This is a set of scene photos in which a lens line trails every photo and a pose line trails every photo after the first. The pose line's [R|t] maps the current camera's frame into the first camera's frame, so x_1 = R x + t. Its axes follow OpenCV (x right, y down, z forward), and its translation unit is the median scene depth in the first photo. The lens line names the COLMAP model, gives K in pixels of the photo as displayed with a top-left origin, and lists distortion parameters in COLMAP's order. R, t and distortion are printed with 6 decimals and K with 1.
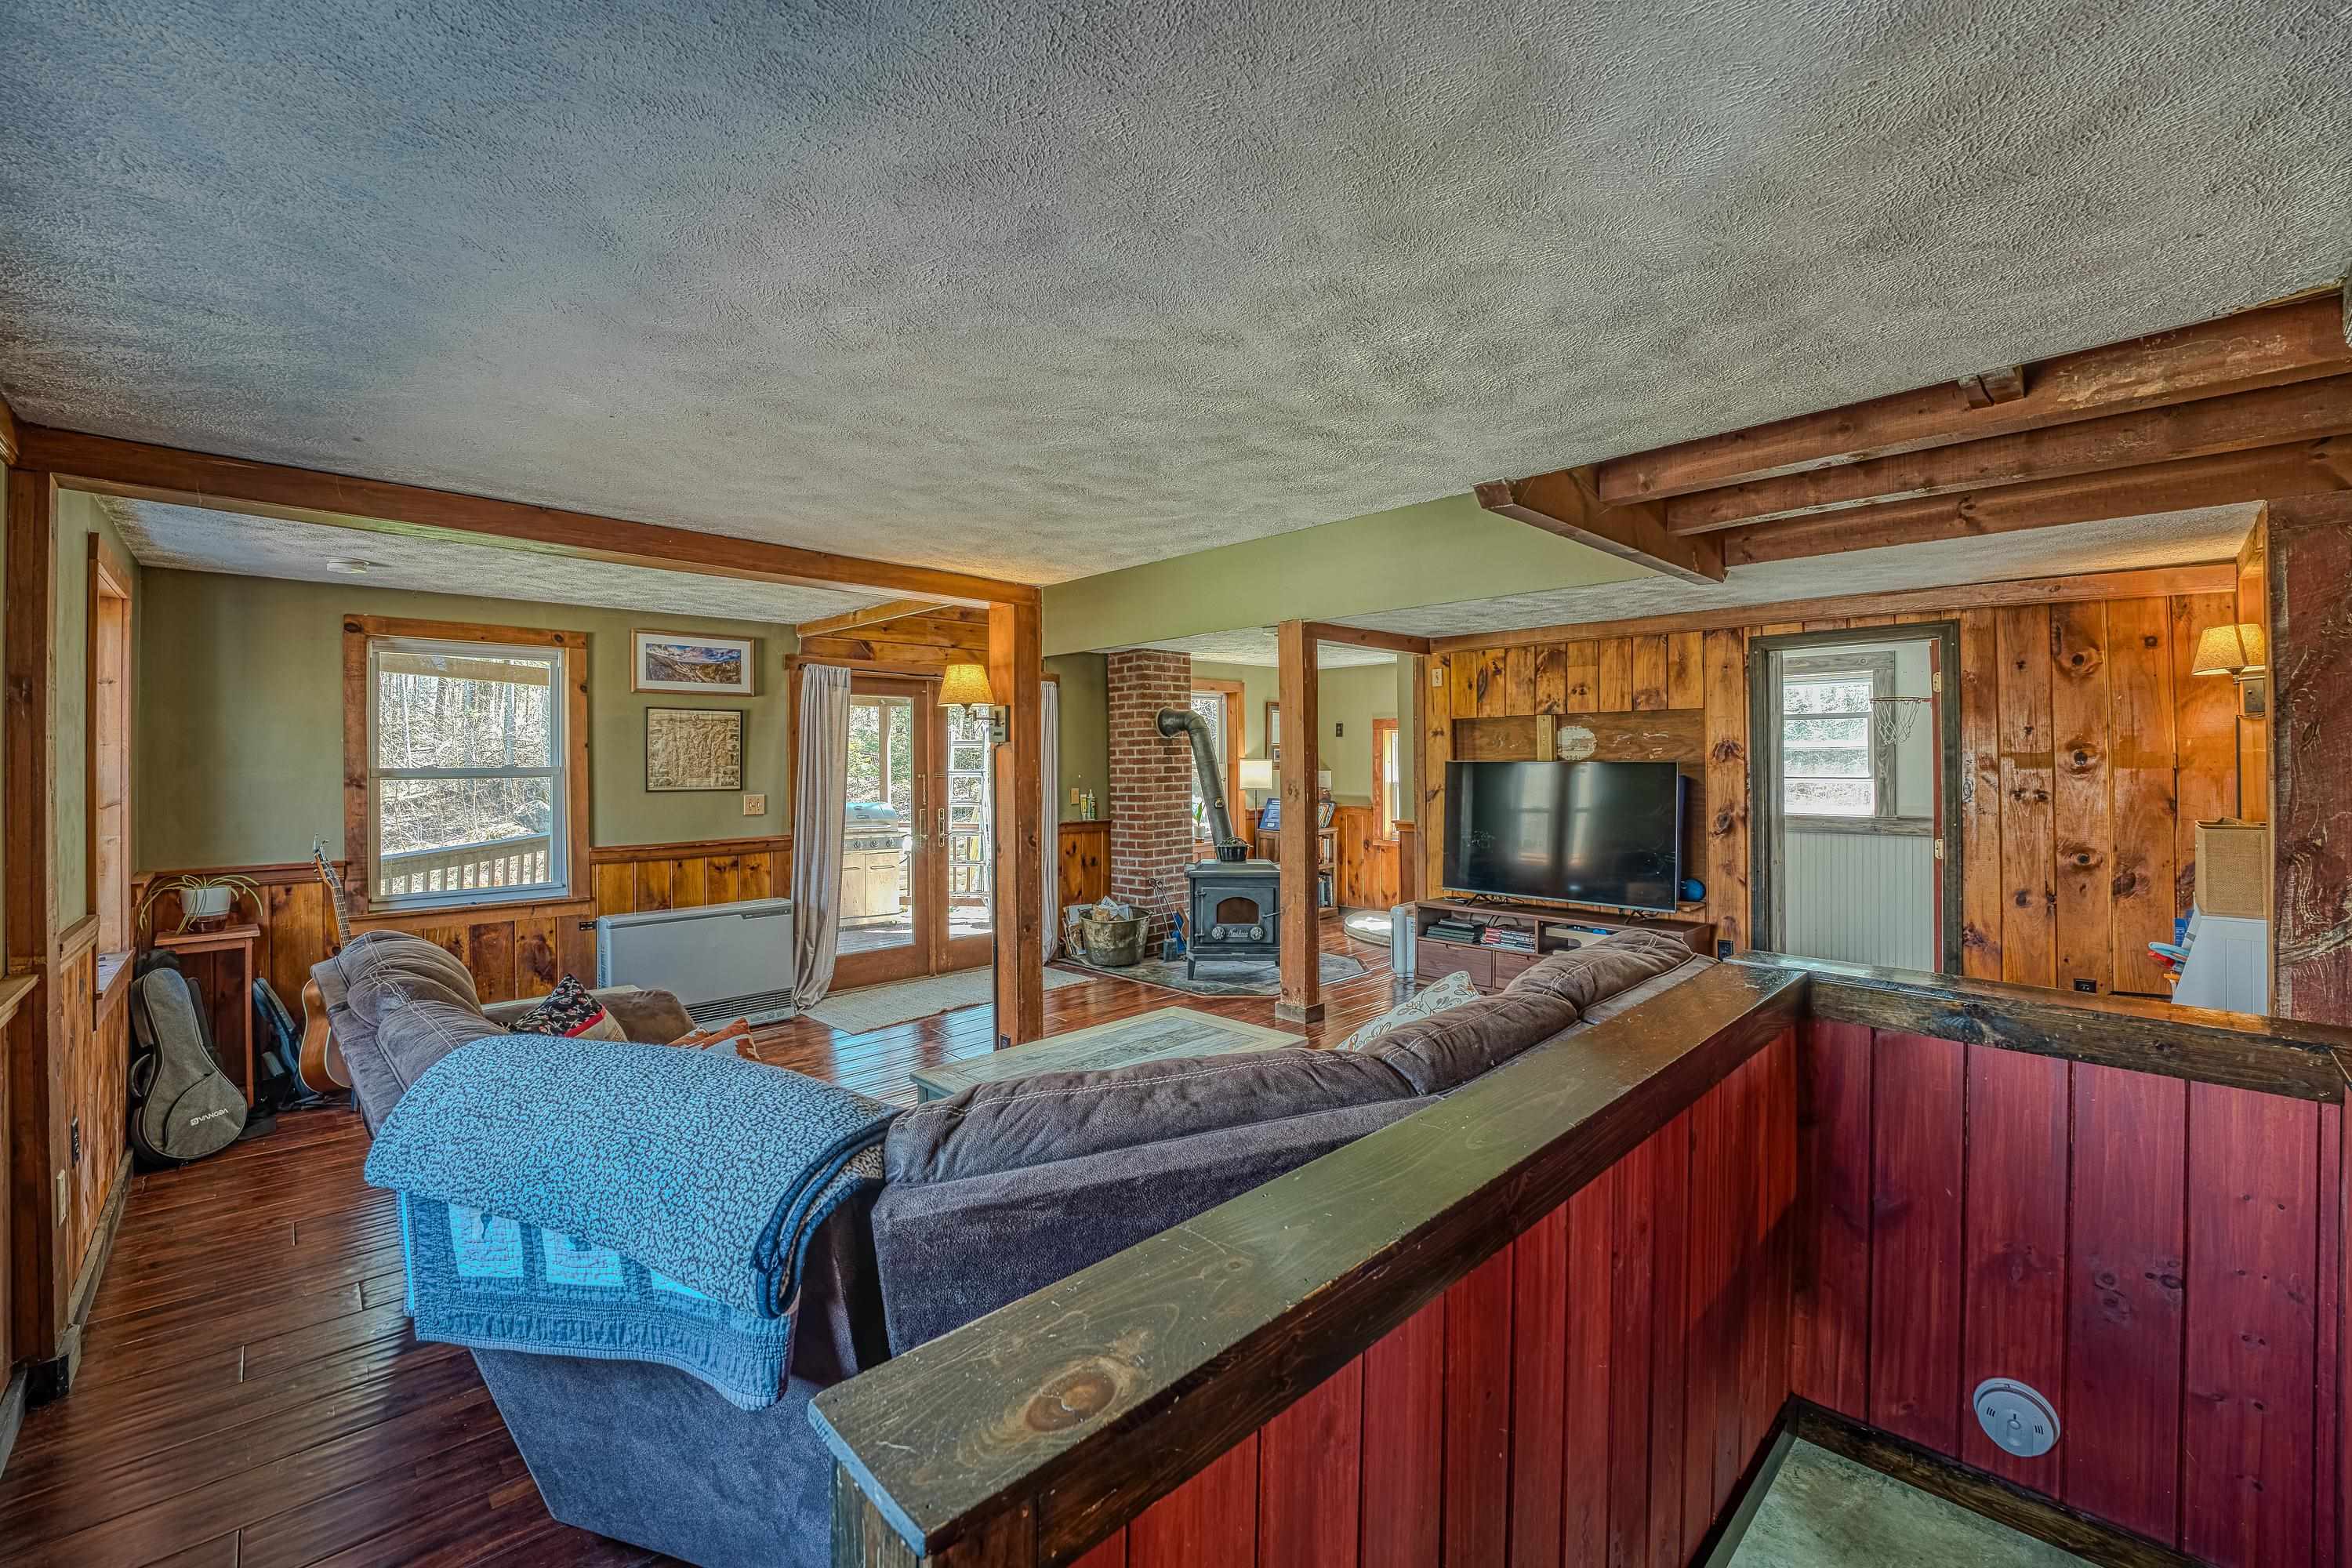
lens RADIAL K [[966.0, 0, 1140.4], [0, 966.0, 762.0], [0, 0, 1]] dist [-0.029972, 0.004170]
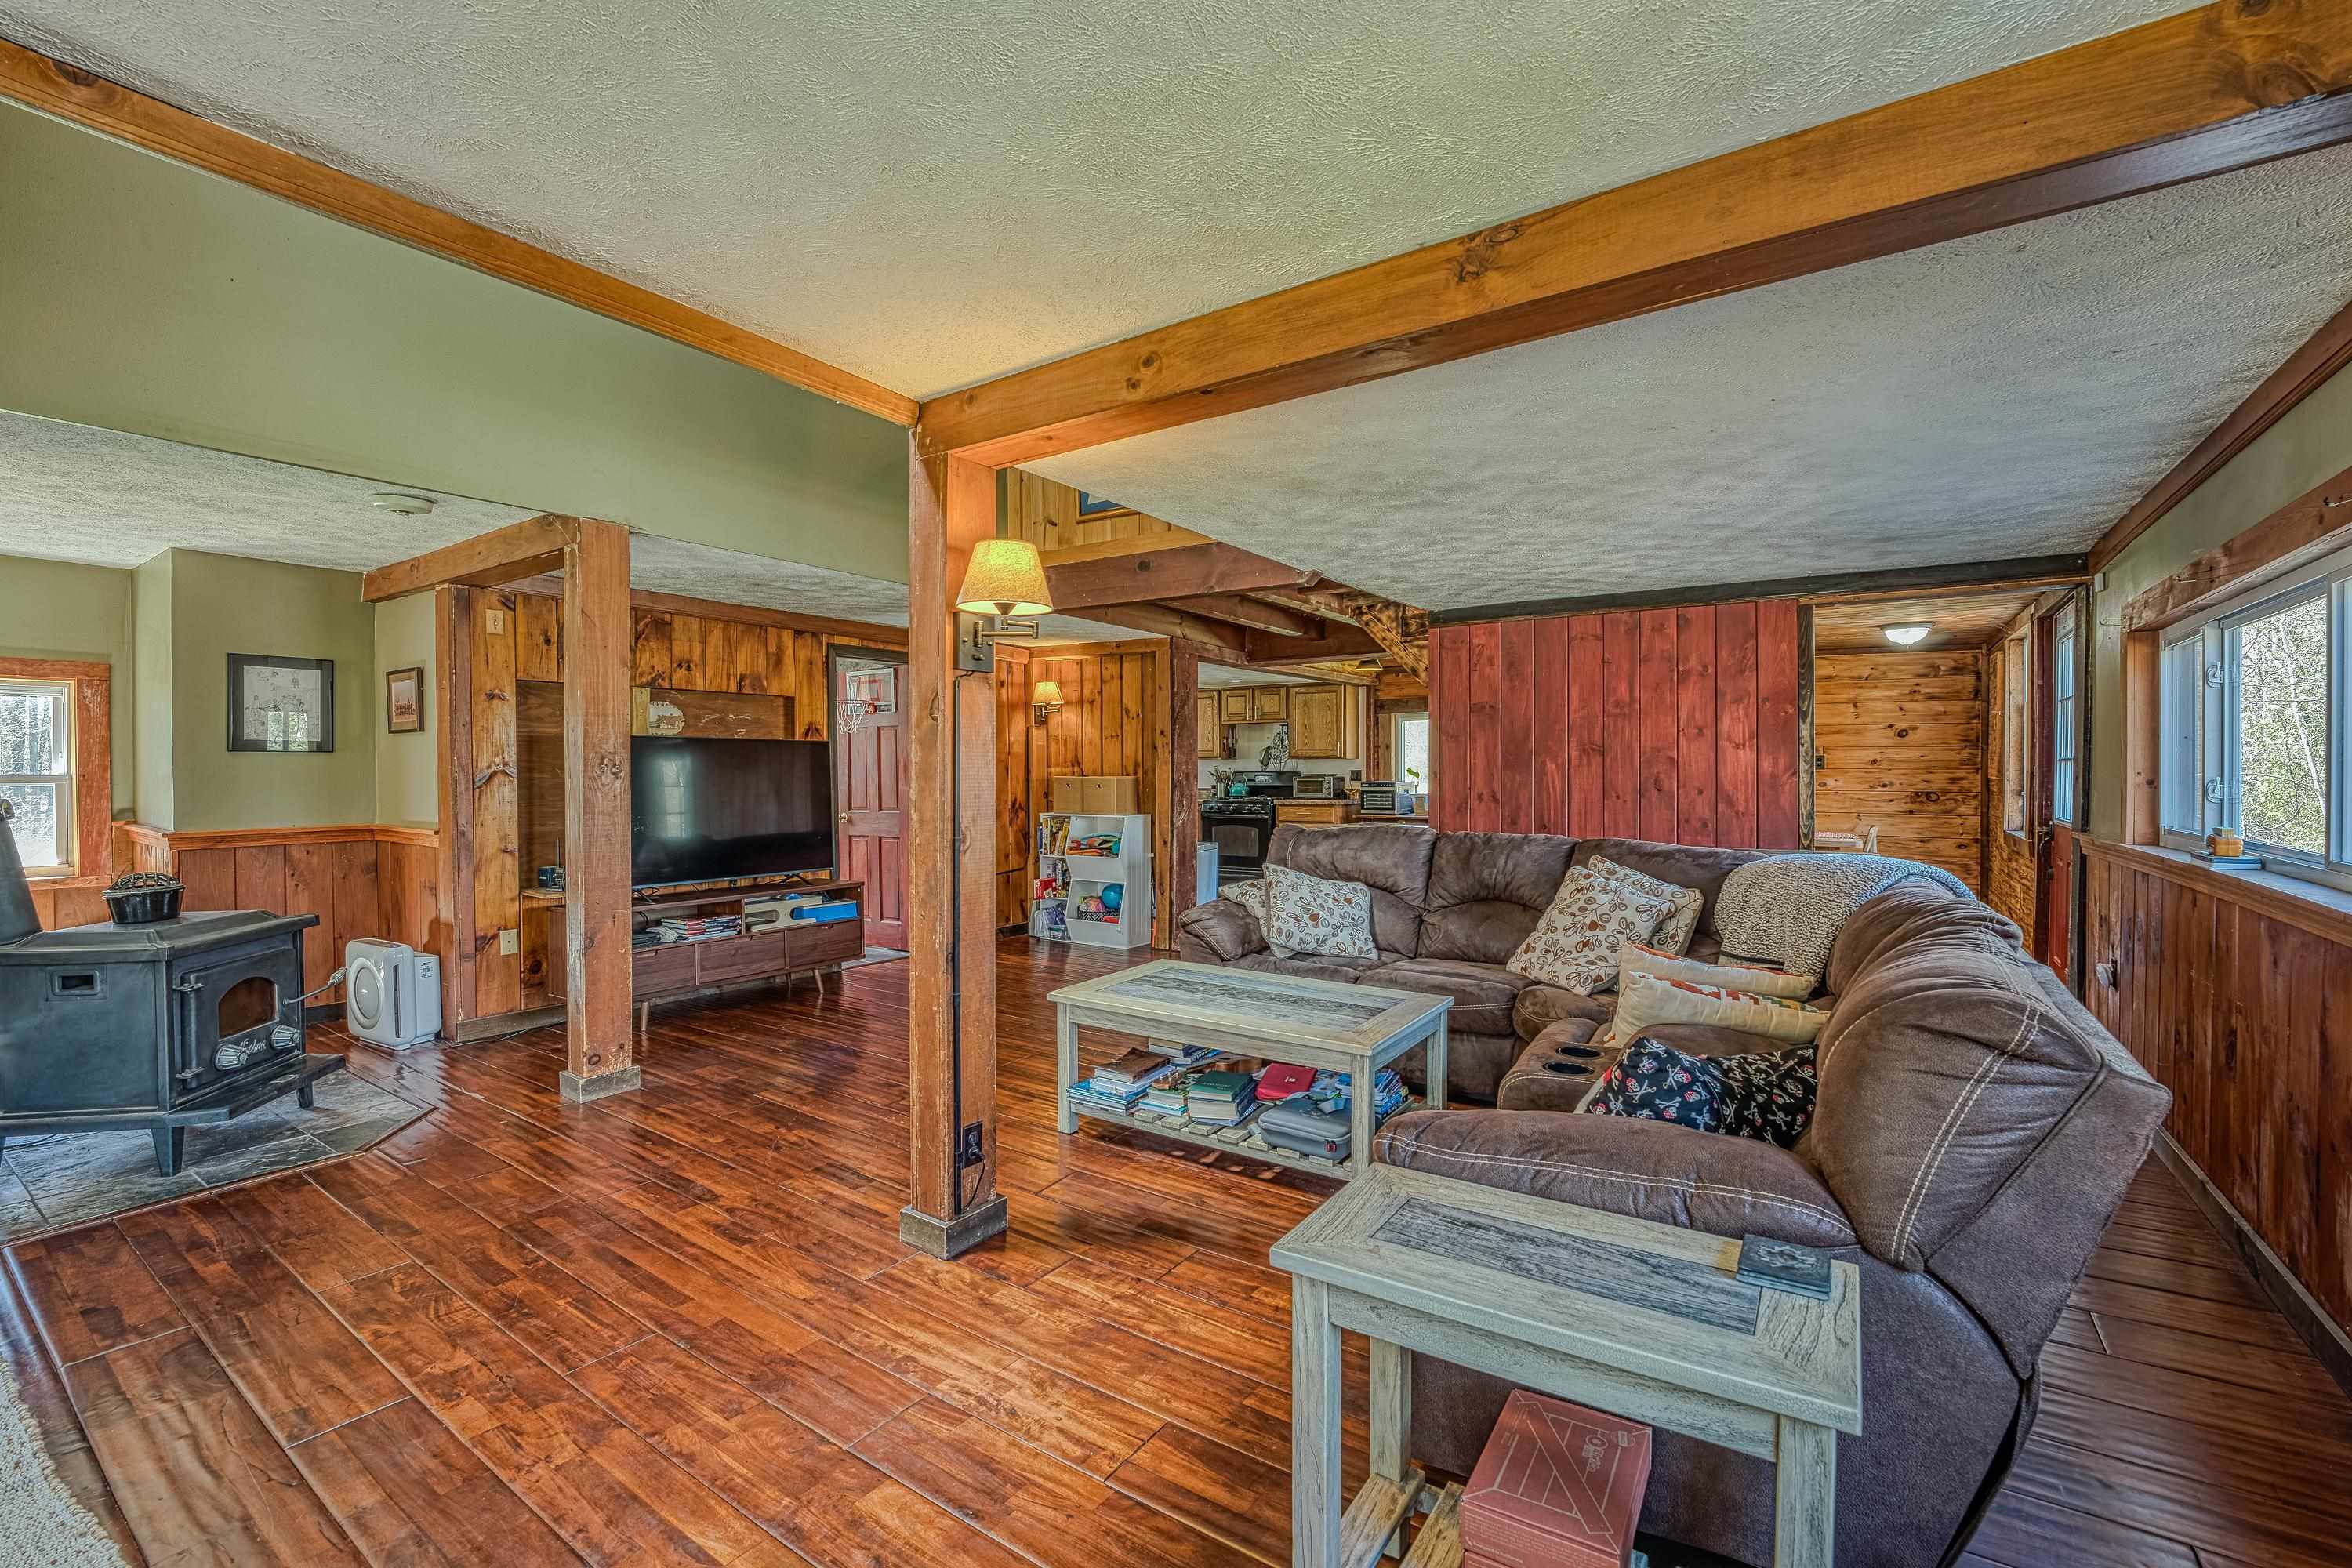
lens RADIAL K [[966.0, 0, 1159.7], [0, 966.0, 778.7], [0, 0, 1]] dist [-0.029972, 0.004170]
pose [[-0.196788, -0.005079, 0.980433, -0.609270], [0.003735, 0.999975, 0.005930, 0.036940], [-0.980439, 0.004829, -0.196764, 0.751018]]
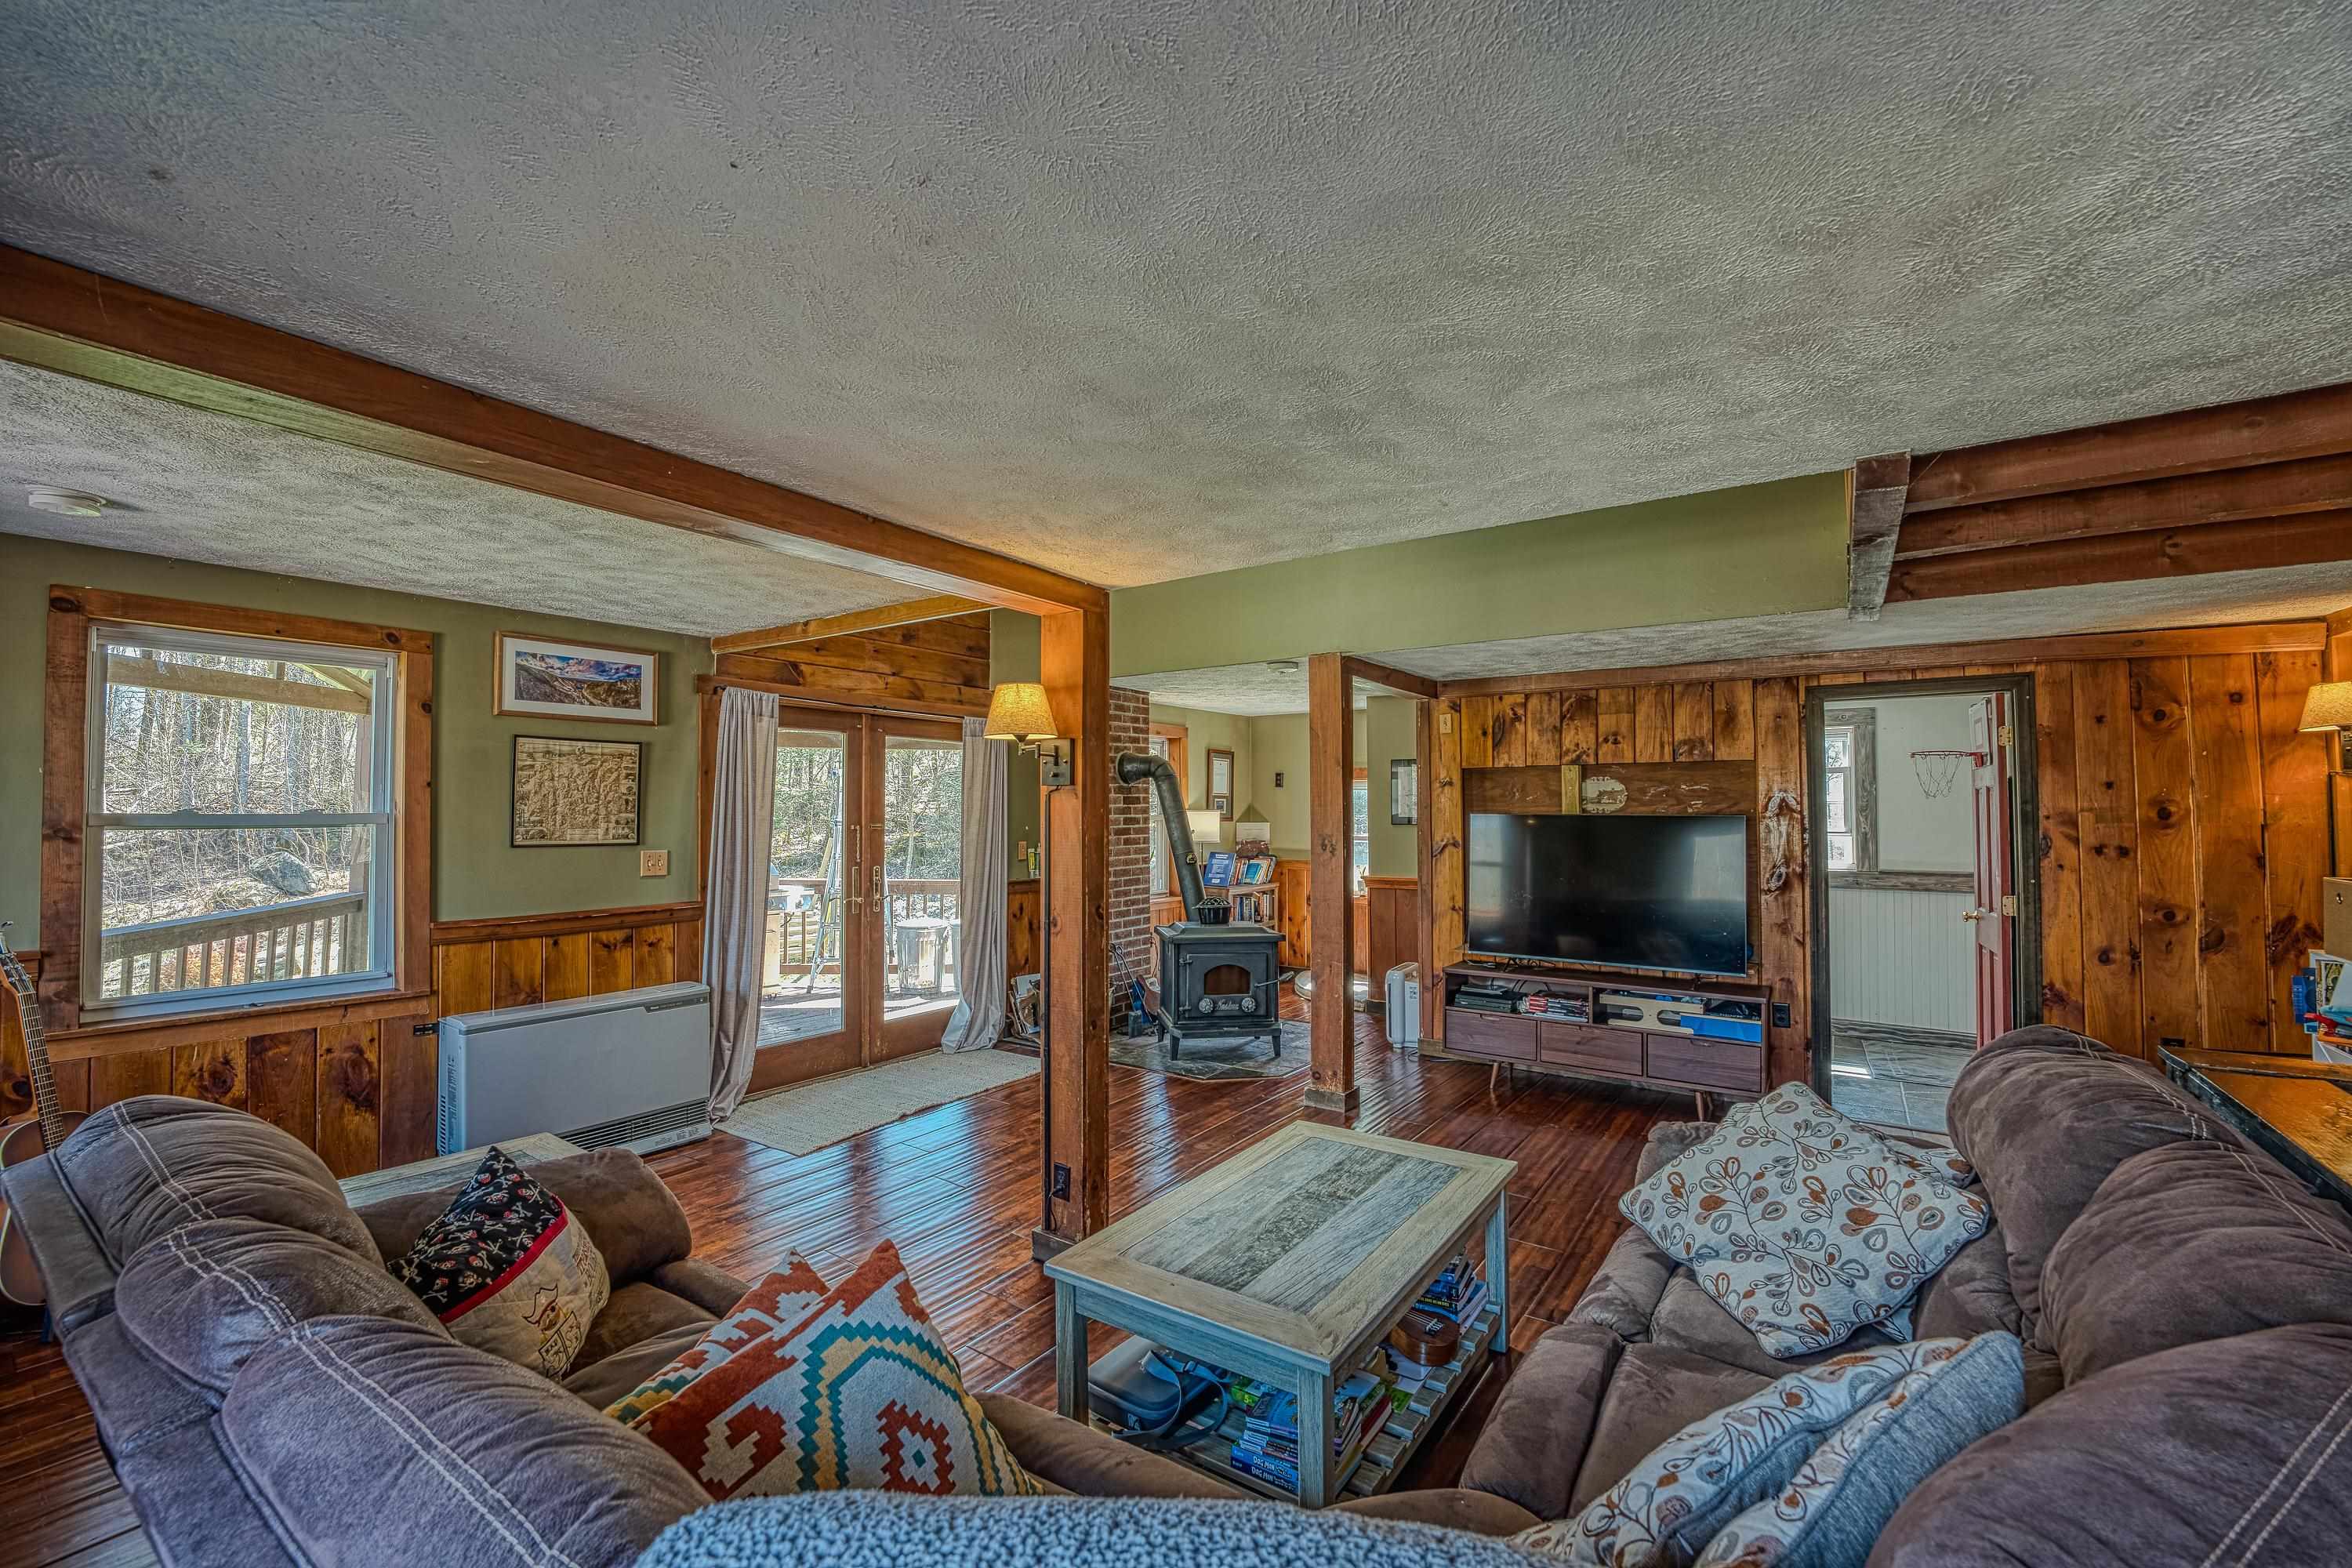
lens RADIAL K [[966.0, 0, 1172.3], [0, 966.0, 789.2], [0, 0, 1]] dist [-0.029972, 0.004170]
pose [[0.980394, 0.011411, 0.196716, -0.159117], [-0.006619, 0.999666, -0.024999, 0.001056], [-0.196936, 0.023207, 0.980142, 0.166349]]
